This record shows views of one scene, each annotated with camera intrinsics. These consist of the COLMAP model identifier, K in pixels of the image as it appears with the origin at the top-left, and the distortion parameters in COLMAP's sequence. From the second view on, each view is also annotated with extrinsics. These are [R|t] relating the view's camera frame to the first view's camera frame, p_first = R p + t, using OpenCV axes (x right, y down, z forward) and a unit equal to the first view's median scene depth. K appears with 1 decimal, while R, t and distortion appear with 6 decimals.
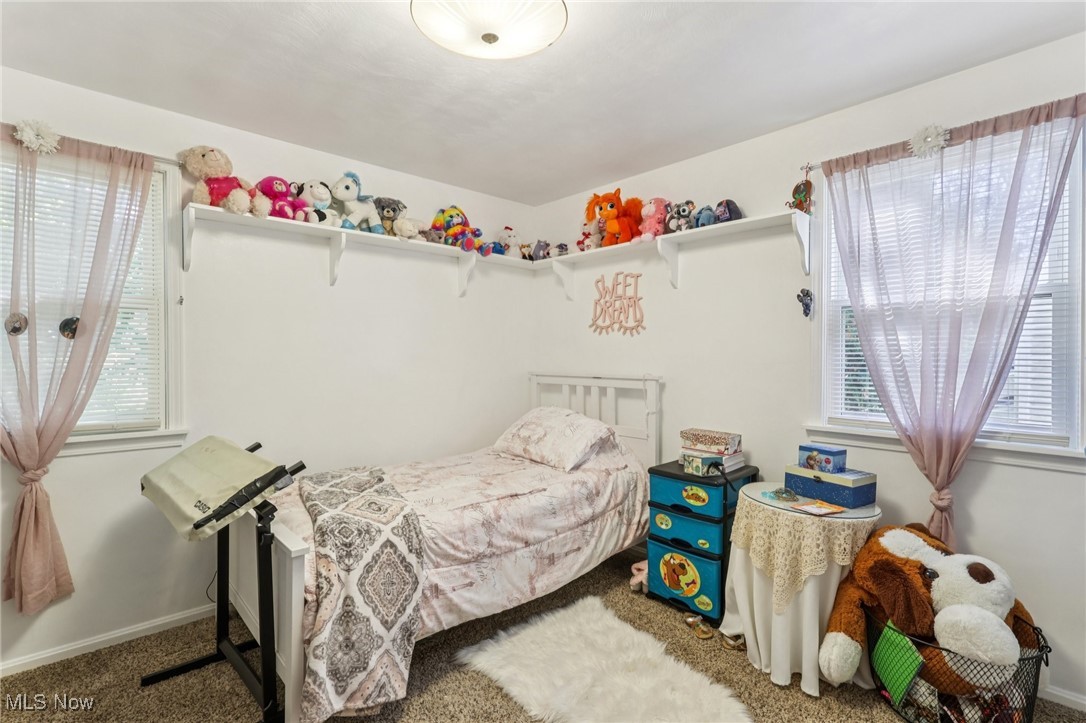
lens RADIAL K [[506.4, 0, 537.0], [0, 506.4, 359.7], [0, 0, 1]] dist [-0.001151, 0.000110]
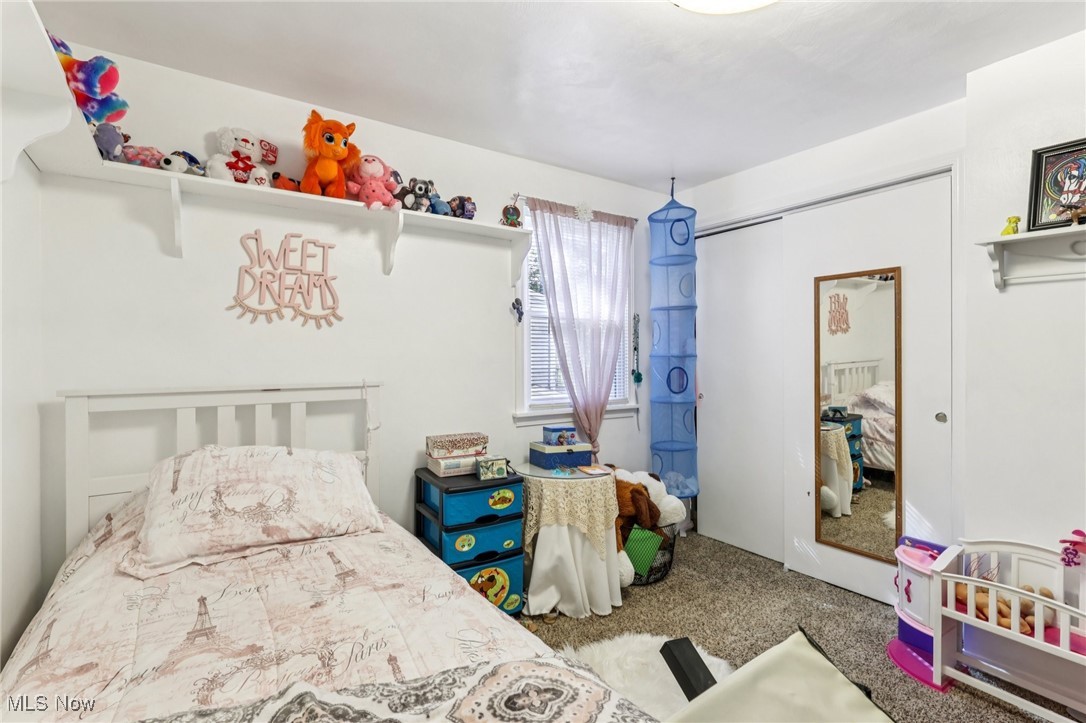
lens RADIAL K [[506.4, 0, 537.0], [0, 506.4, 359.7], [0, 0, 1]] dist [-0.001151, 0.000110]
pose [[0.150997, -0.010389, 0.988480, -0.616838], [0.009698, 0.999912, 0.009028, -0.007043], [-0.988487, 0.008223, 0.151084, 0.758979]]
